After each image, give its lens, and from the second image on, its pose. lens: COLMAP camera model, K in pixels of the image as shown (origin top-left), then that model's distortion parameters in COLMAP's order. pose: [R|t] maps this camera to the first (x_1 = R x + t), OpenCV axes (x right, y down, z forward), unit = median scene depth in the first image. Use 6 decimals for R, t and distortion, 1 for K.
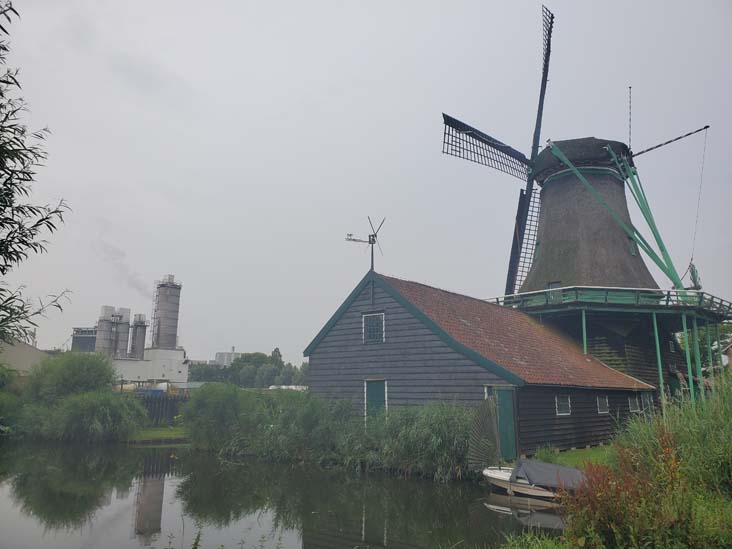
lens RADIAL K [[608.2, 0, 366.0], [0, 608.2, 274.5], [0, 0, 1]] dist [0.088408, -0.004231]
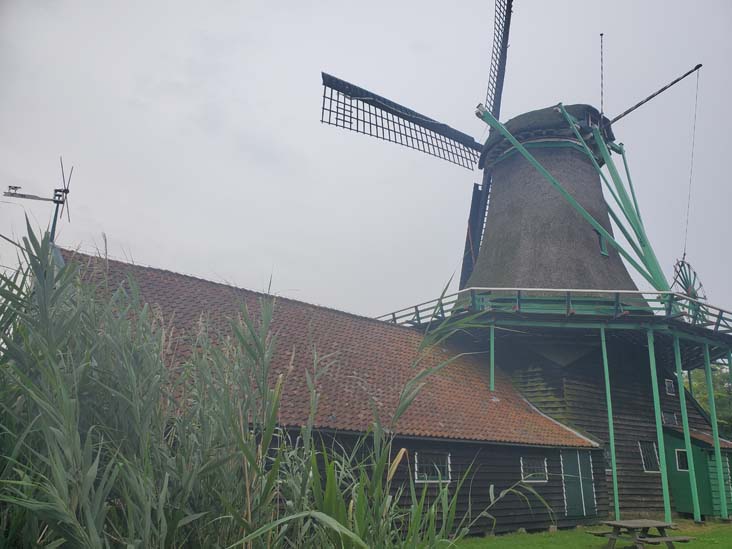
lens RADIAL K [[608.2, 0, 366.0], [0, 608.2, 274.5], [0, 0, 1]] dist [0.088408, -0.004231]
pose [[0.985790, -0.022231, -0.166504, 0.297875], [0.005489, 0.994938, -0.100343, 0.062684], [0.167892, 0.098003, 0.980922, 0.284969]]
